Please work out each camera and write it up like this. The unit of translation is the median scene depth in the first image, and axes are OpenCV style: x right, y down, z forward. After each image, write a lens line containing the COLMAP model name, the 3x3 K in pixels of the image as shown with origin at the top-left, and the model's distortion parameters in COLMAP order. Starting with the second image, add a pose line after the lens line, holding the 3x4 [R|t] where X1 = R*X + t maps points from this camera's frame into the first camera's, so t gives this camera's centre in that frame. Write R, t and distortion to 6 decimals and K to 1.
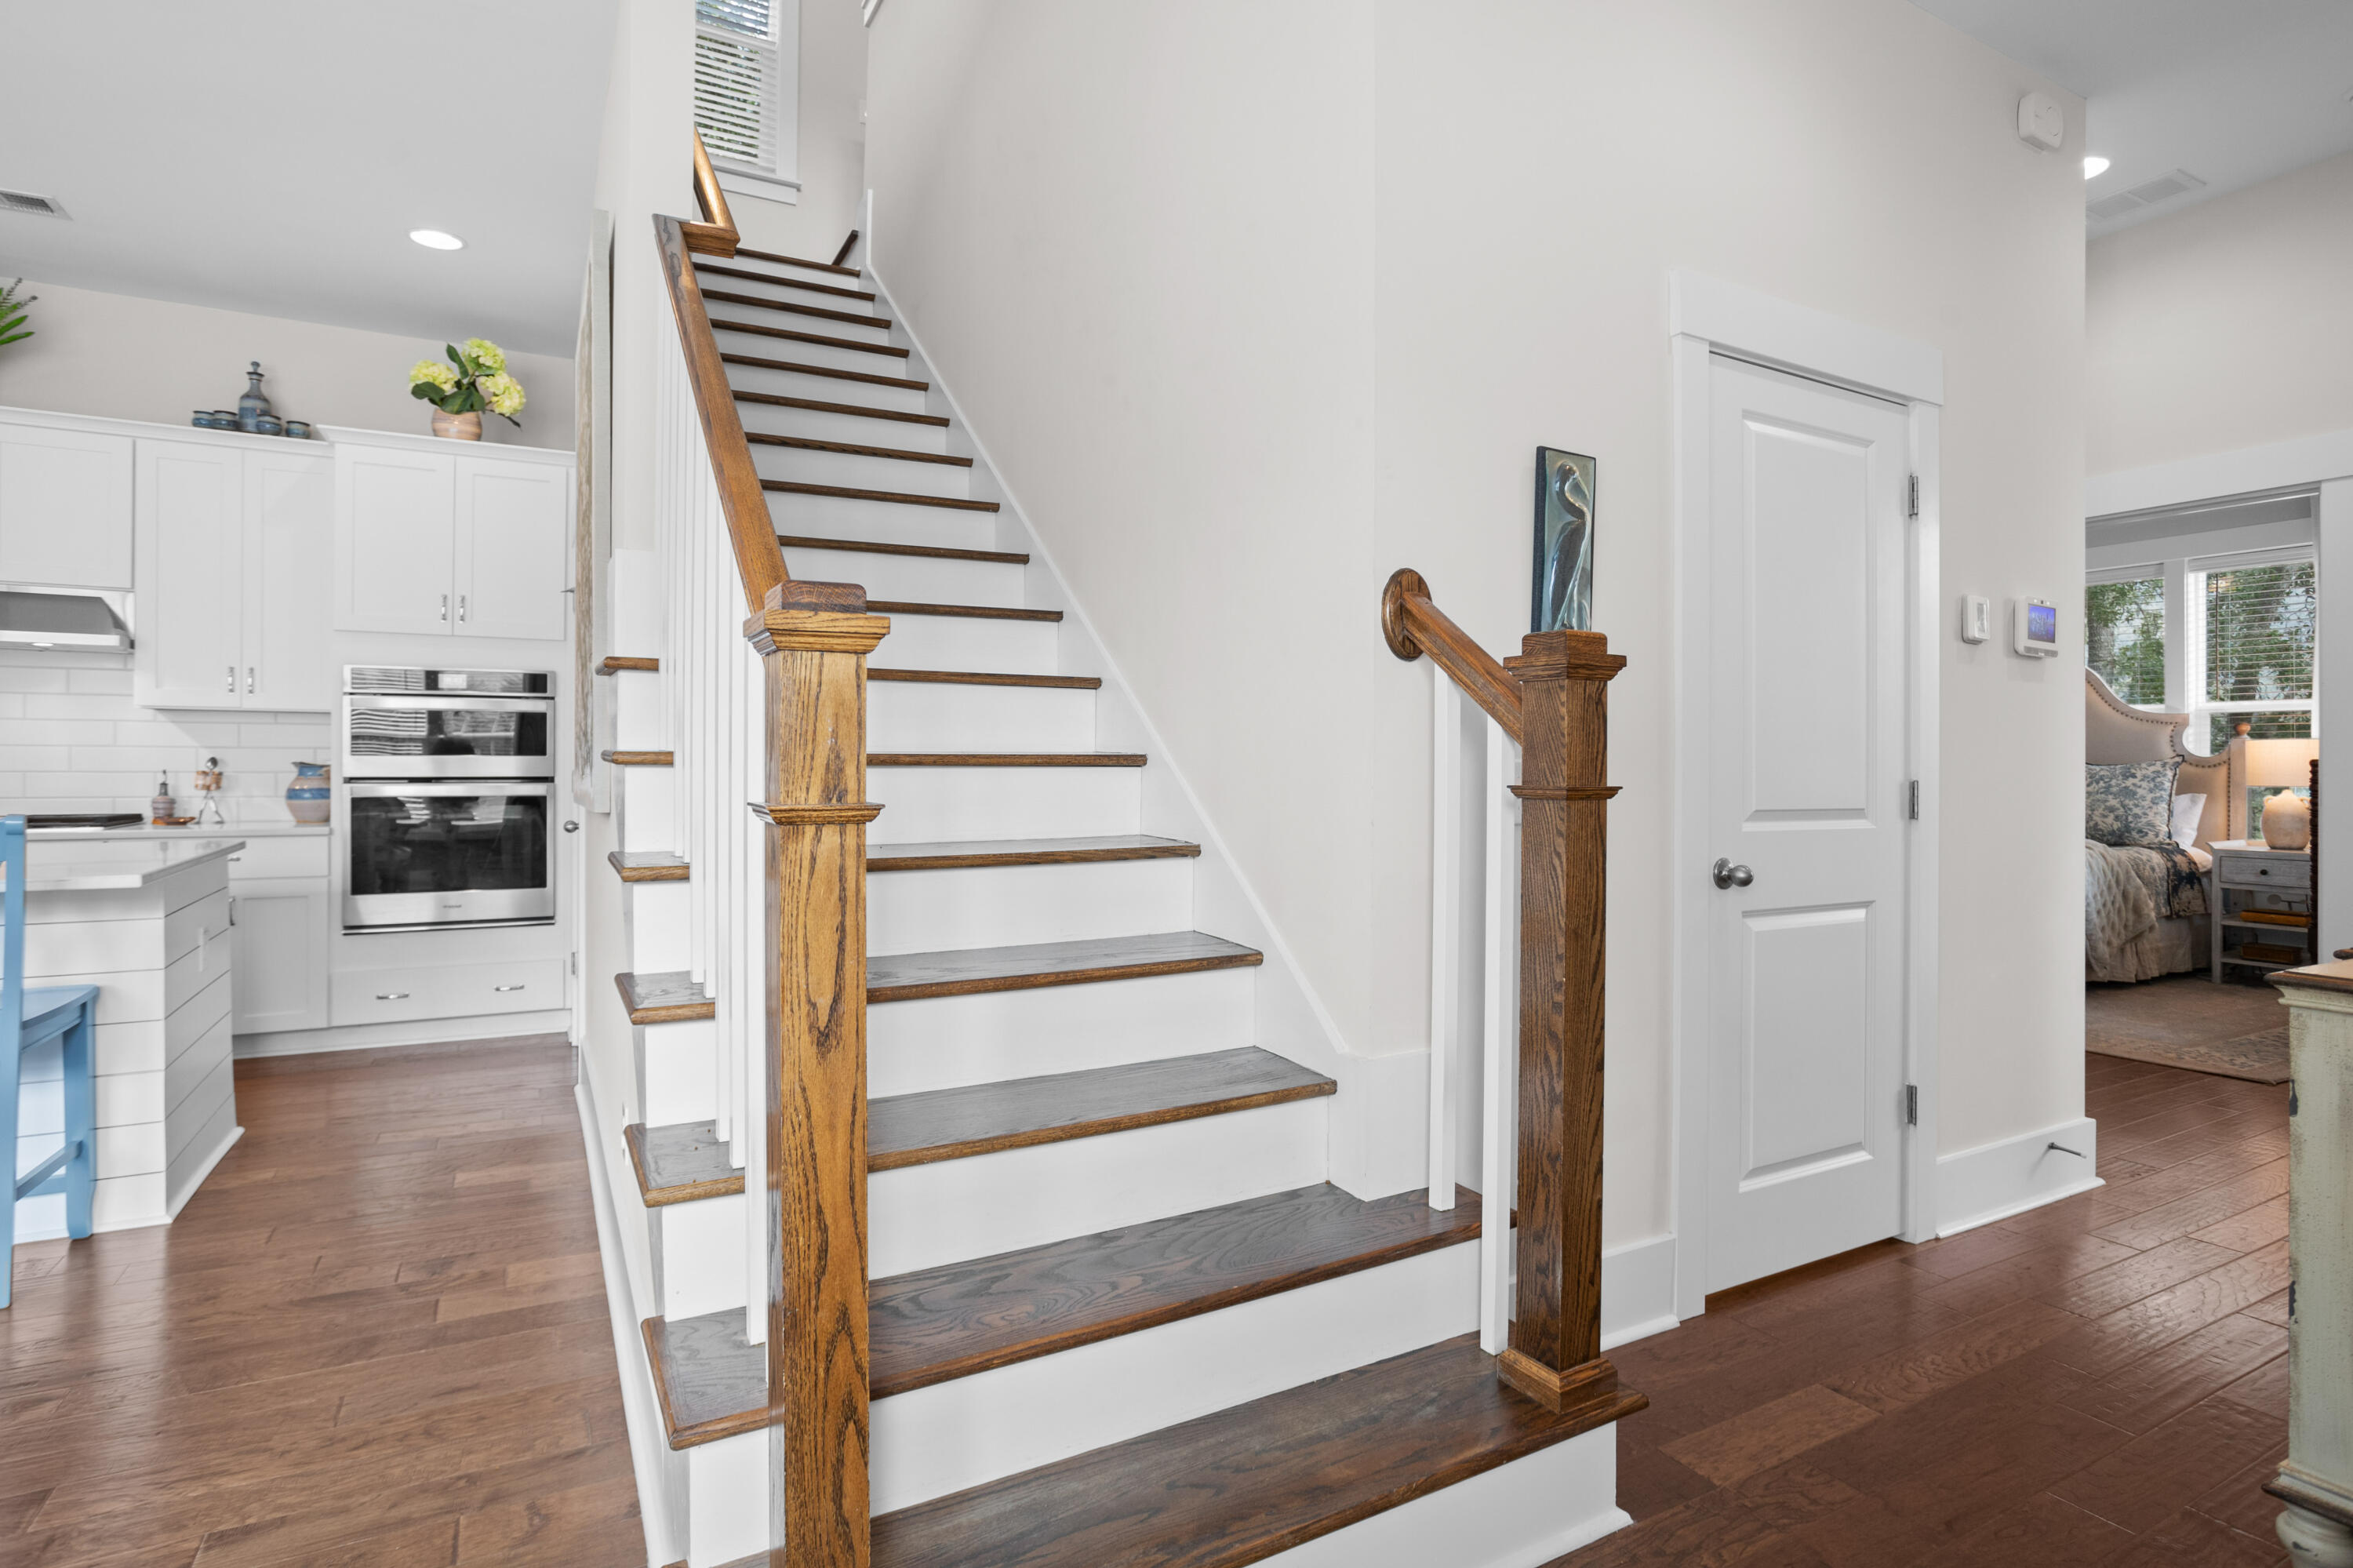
lens RADIAL K [[1206.4, 0, 1176.7], [0, 1206.4, 768.0], [0, 0, 1]] dist [-0.036127, 0.021334]
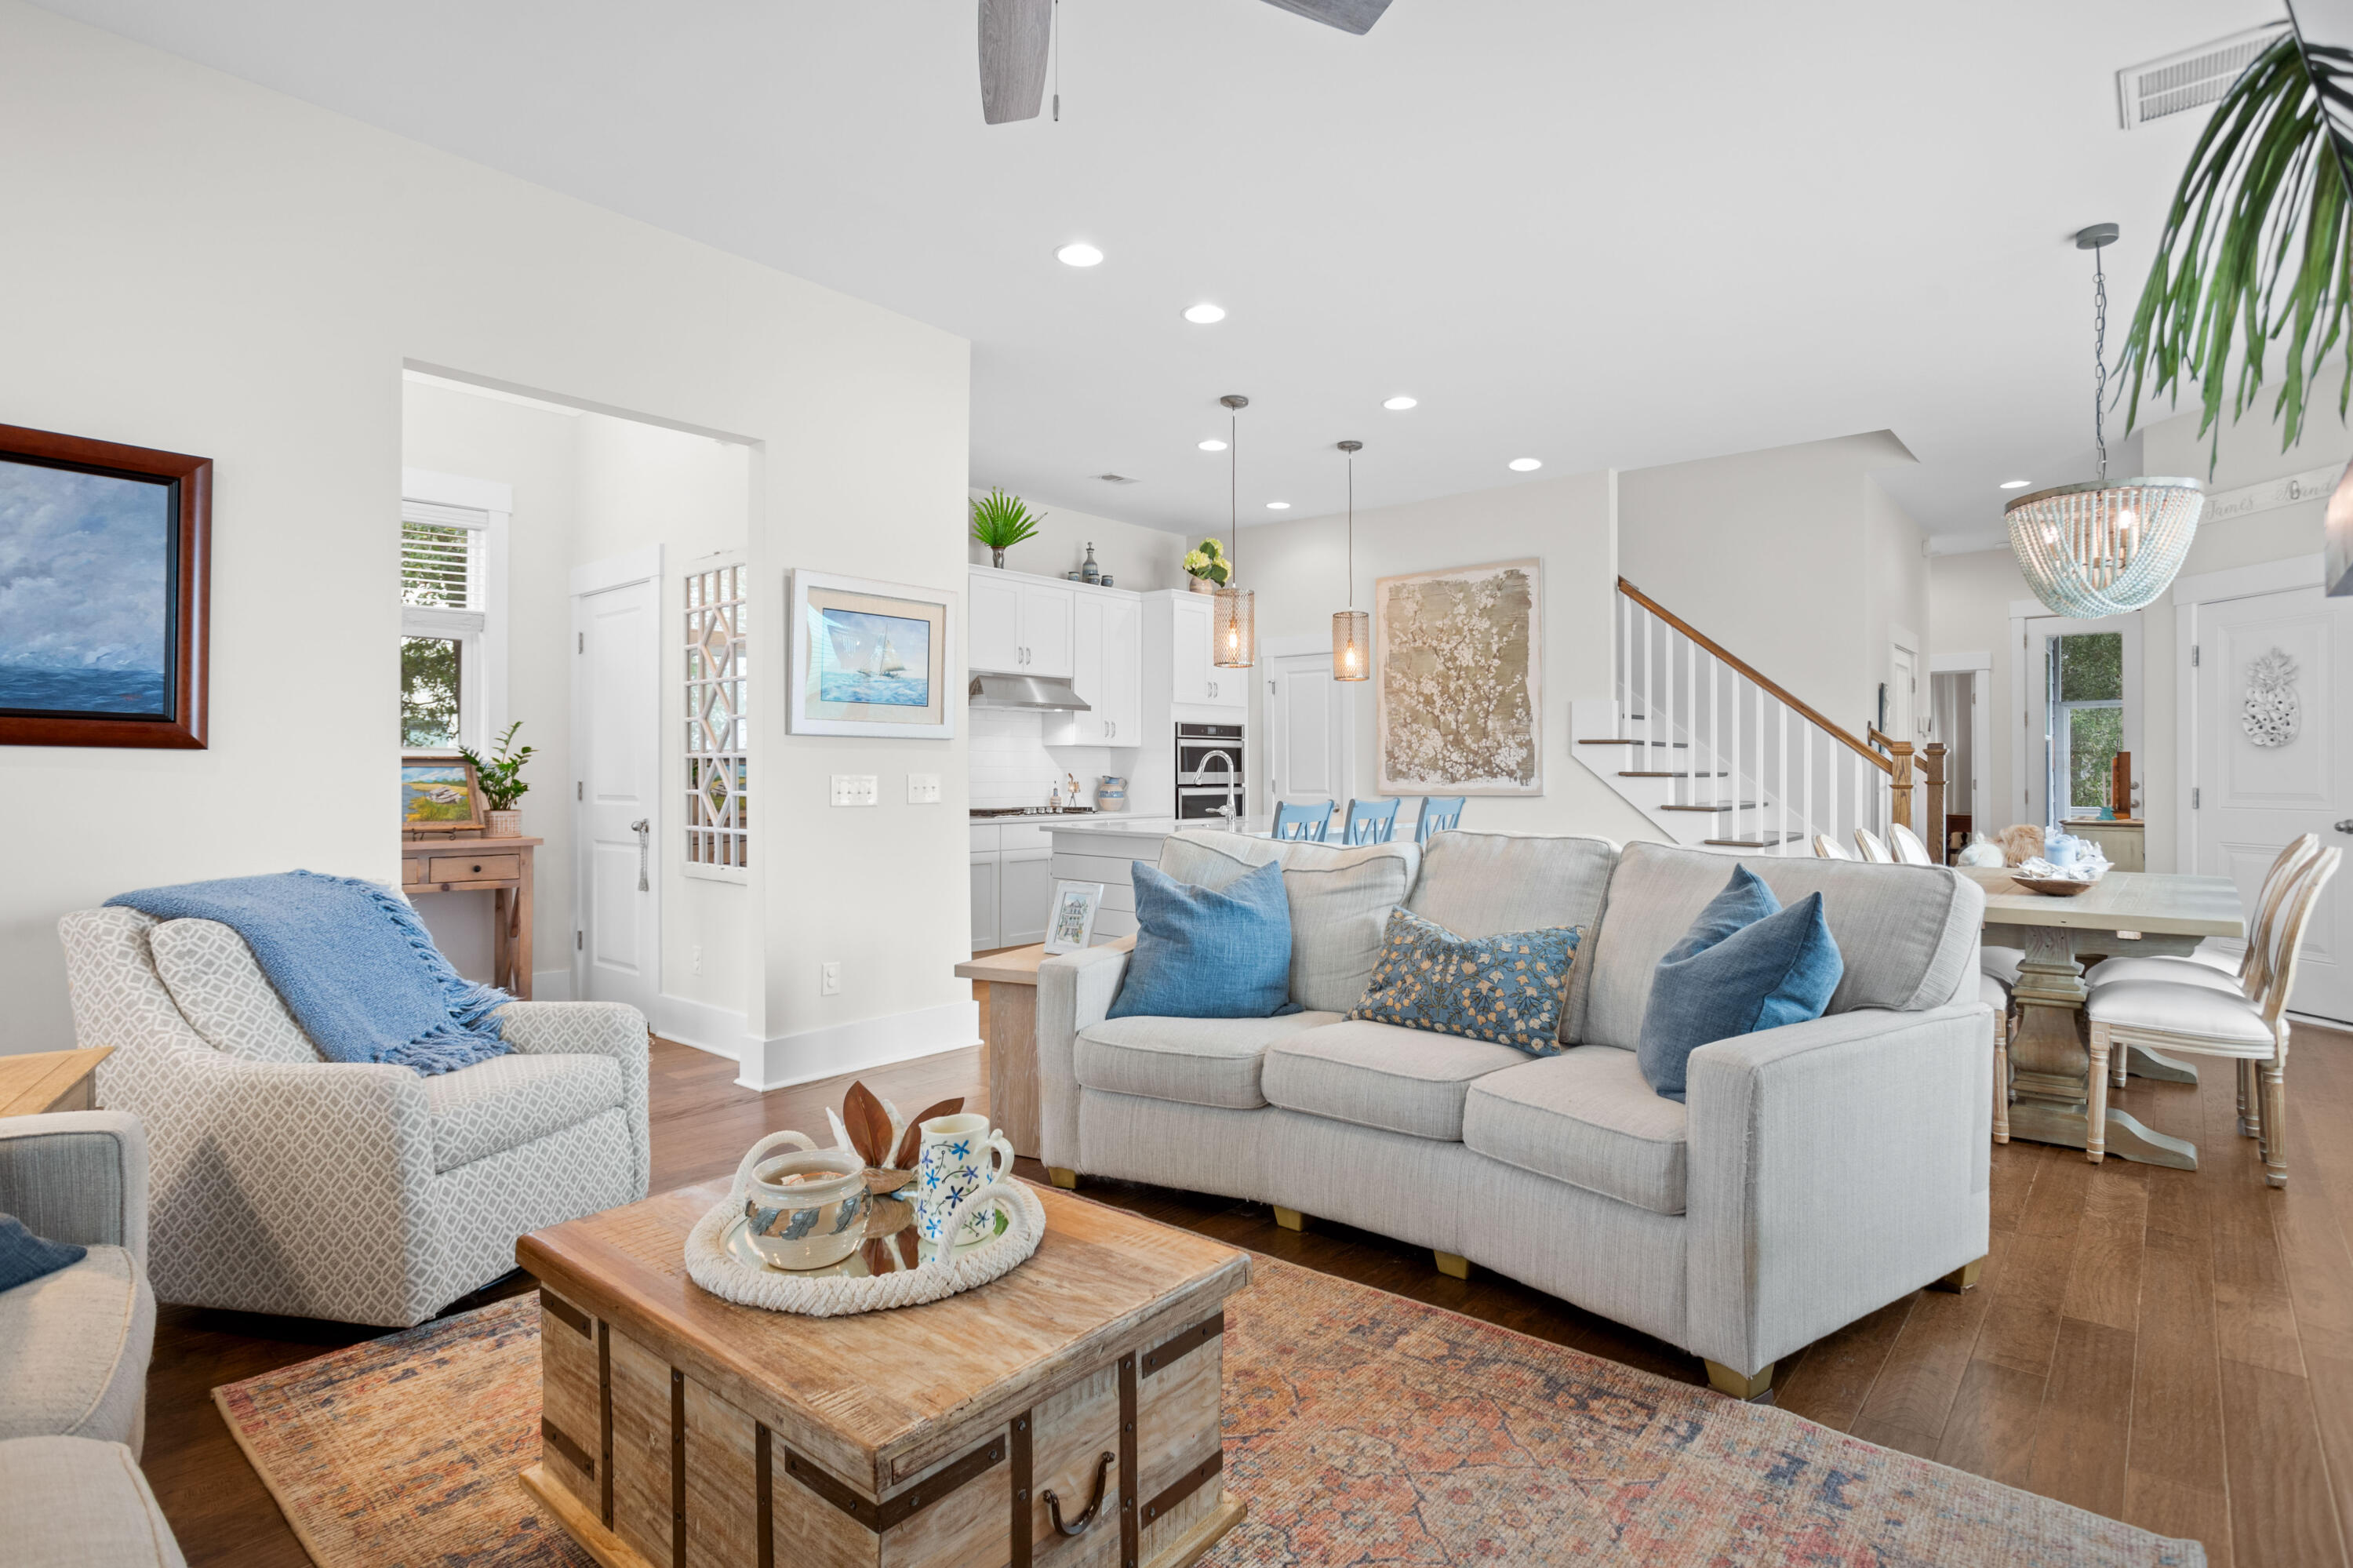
lens RADIAL K [[1206.4, 0, 1176.7], [0, 1206.4, 768.0], [0, 0, 1]] dist [-0.036127, 0.021334]
pose [[0.937064, -0.000330, 0.349159, -1.287548], [0.002417, 0.999982, -0.005540, -0.006396], [-0.349151, 0.006035, 0.937047, -0.682313]]
